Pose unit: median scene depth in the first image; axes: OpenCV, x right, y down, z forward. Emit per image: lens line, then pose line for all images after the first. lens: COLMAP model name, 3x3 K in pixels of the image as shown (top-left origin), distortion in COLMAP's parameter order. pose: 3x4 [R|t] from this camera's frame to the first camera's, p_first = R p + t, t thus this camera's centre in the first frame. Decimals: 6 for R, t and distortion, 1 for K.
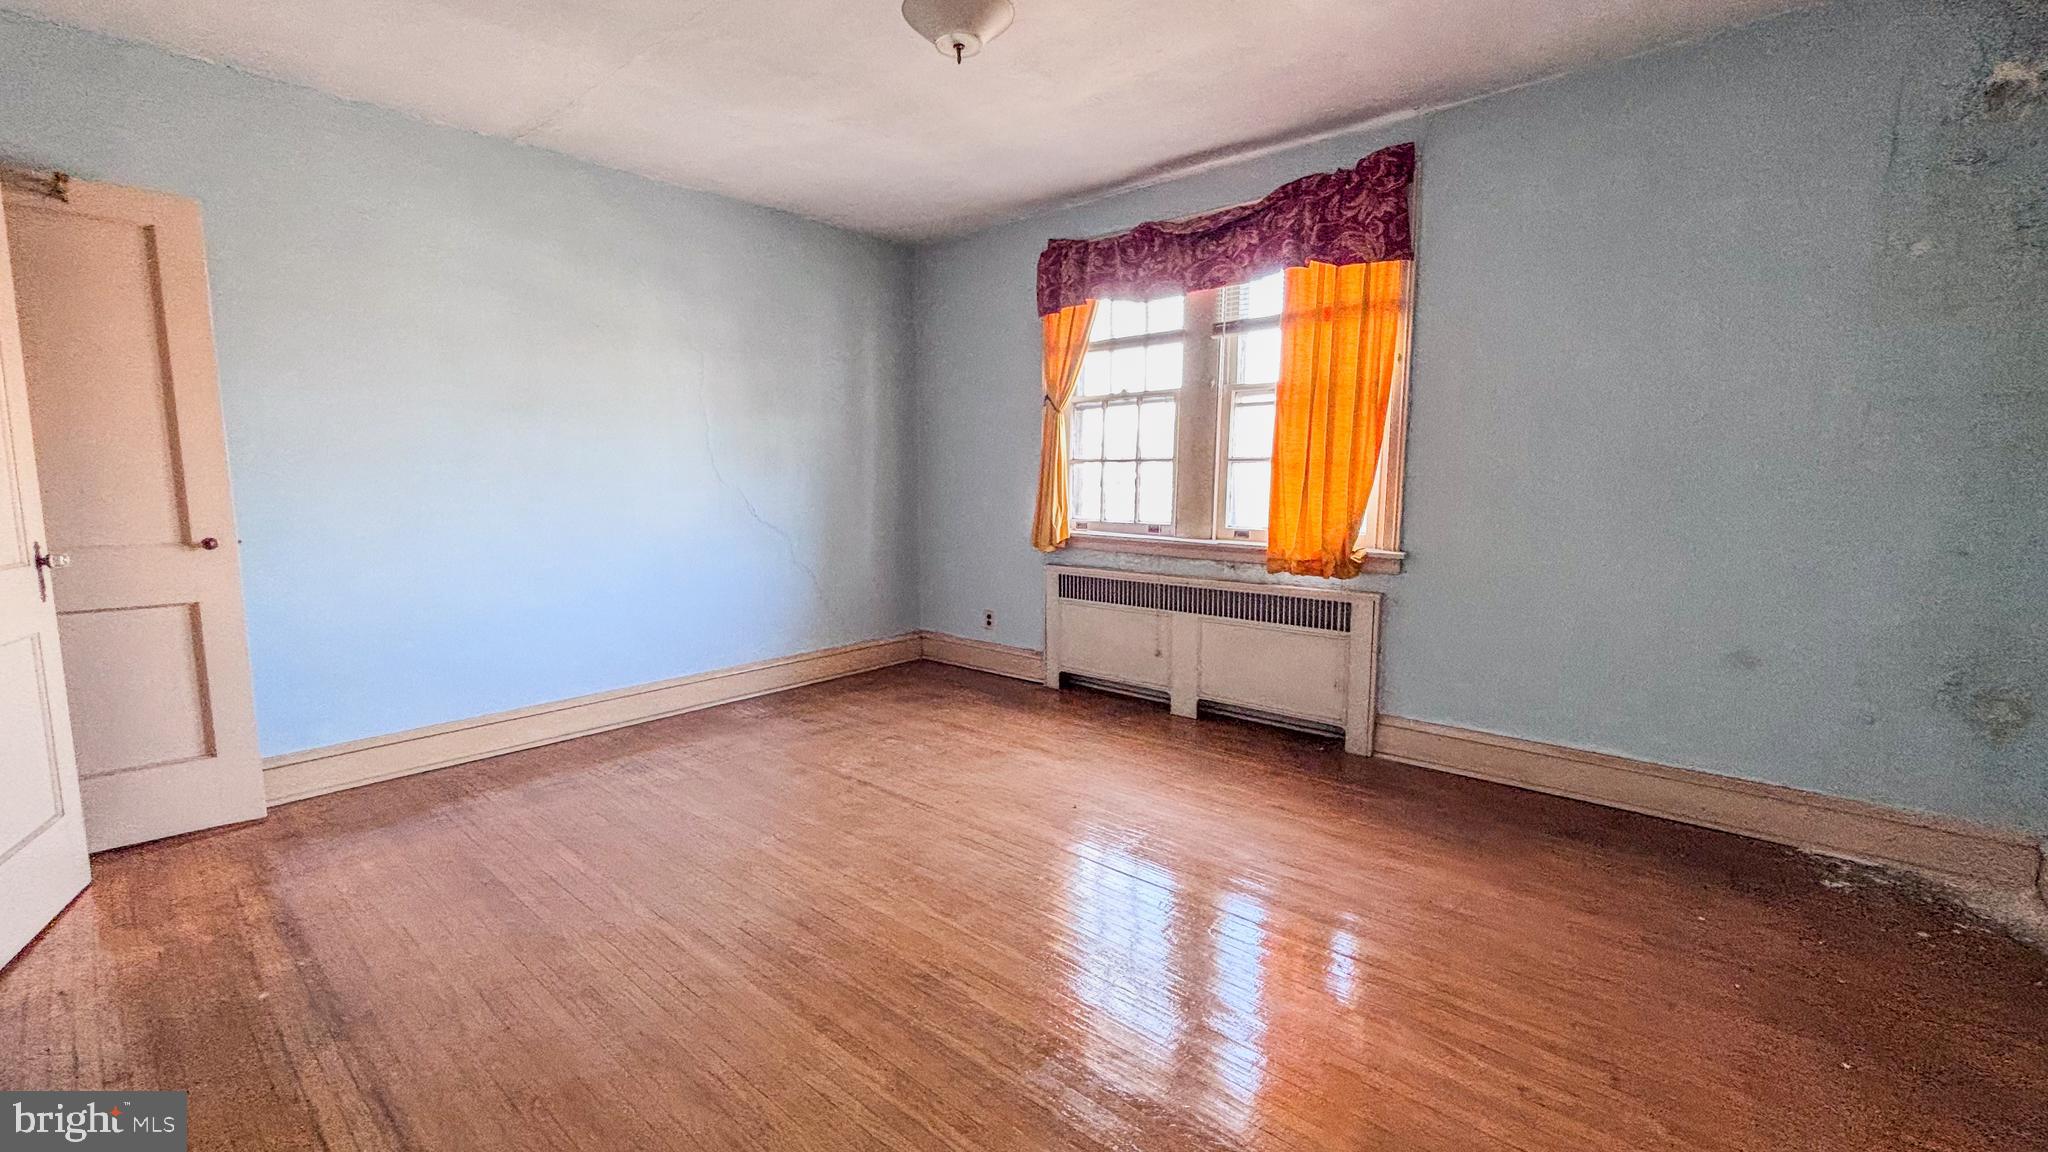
lens RADIAL K [[844.5, 0, 1024.0], [0, 844.5, 576.0], [0, 0, 1]] dist [-0.001322, -0.000803]
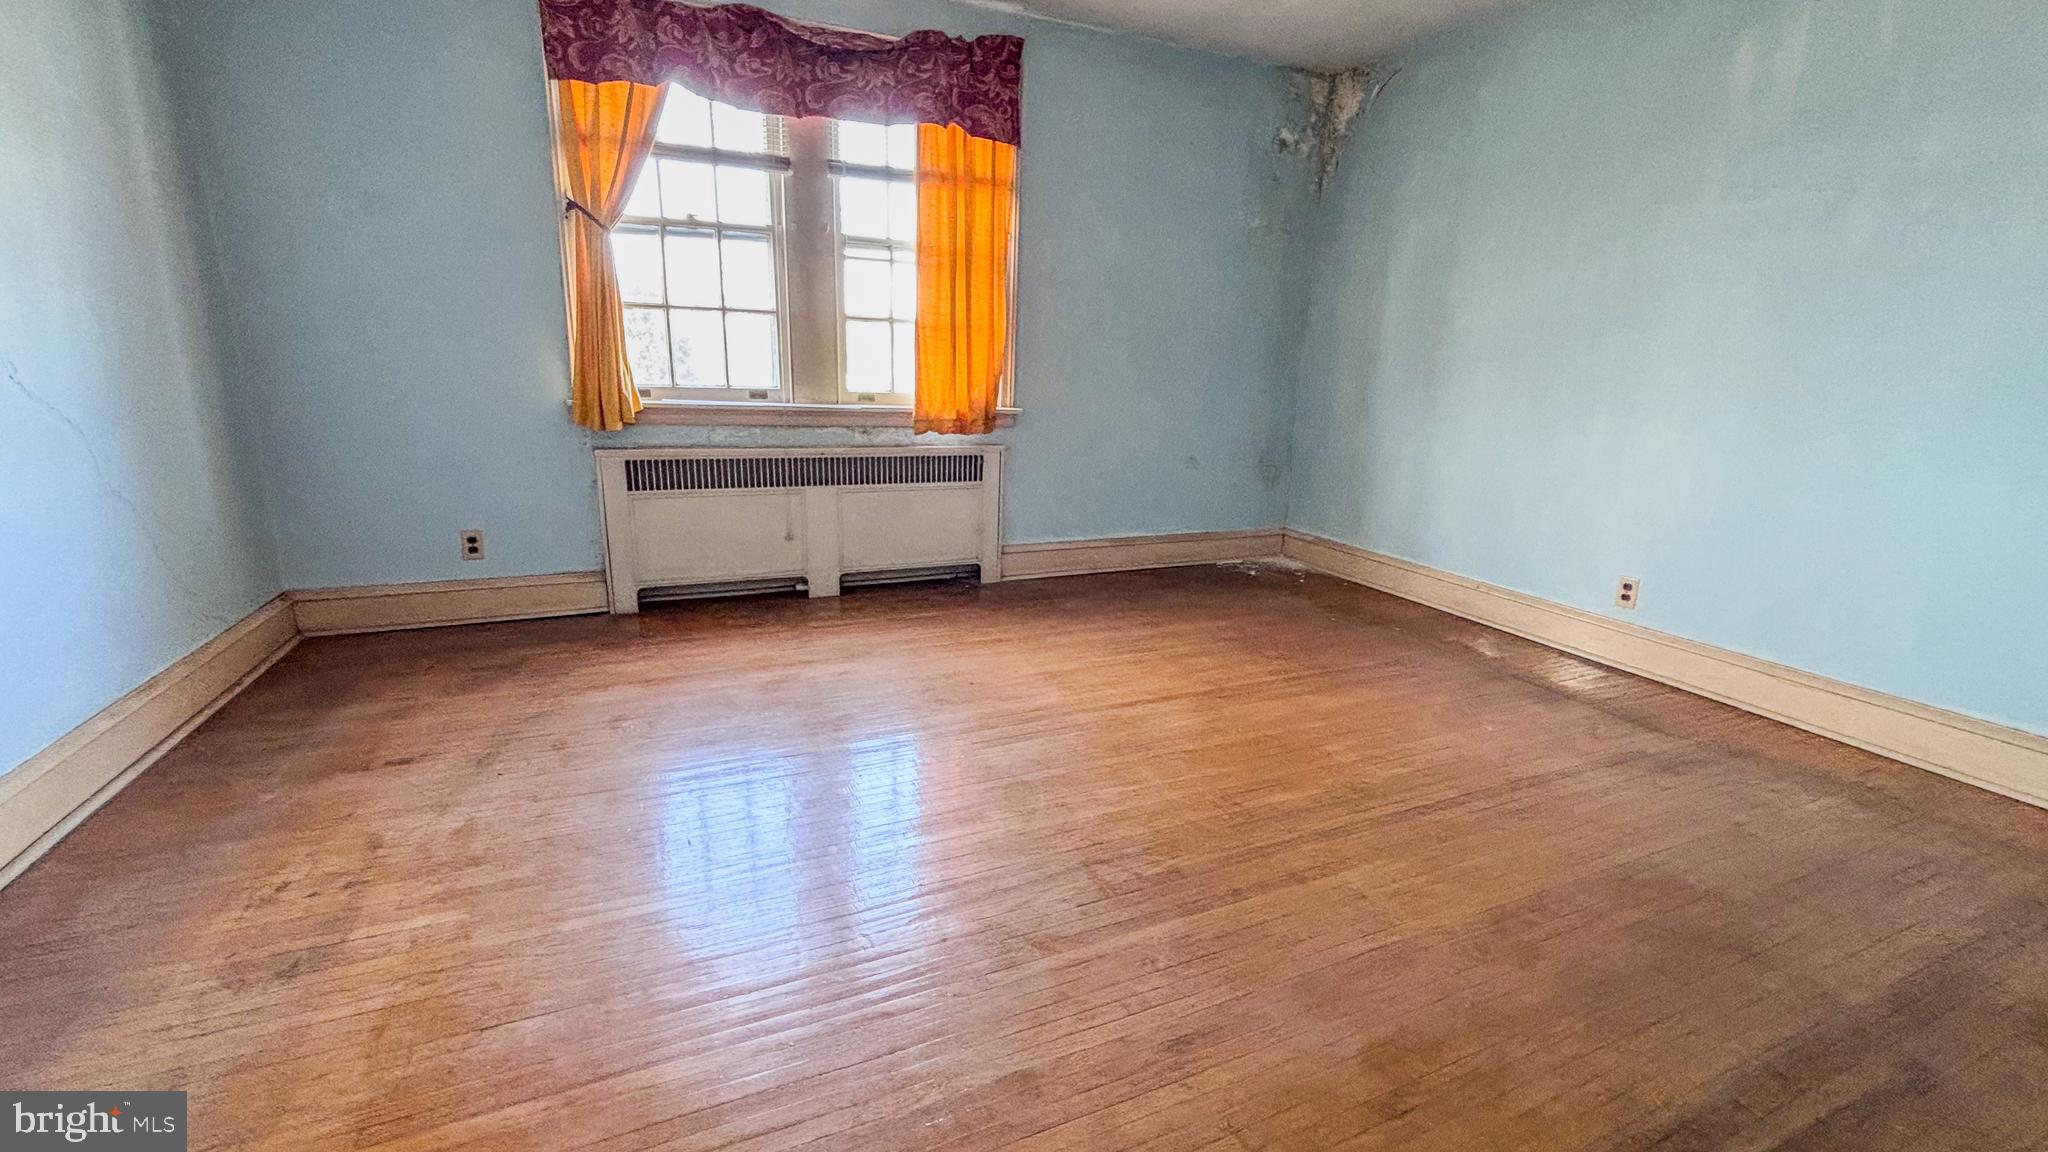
lens RADIAL K [[844.5, 0, 1024.0], [0, 844.5, 576.0], [0, 0, 1]] dist [-0.001322, -0.000803]
pose [[0.411987, -0.209850, 0.886696, -0.556776], [0.080715, 0.977698, 0.193885, -0.021191], [-0.907608, -0.008309, 0.419737, 0.408911]]
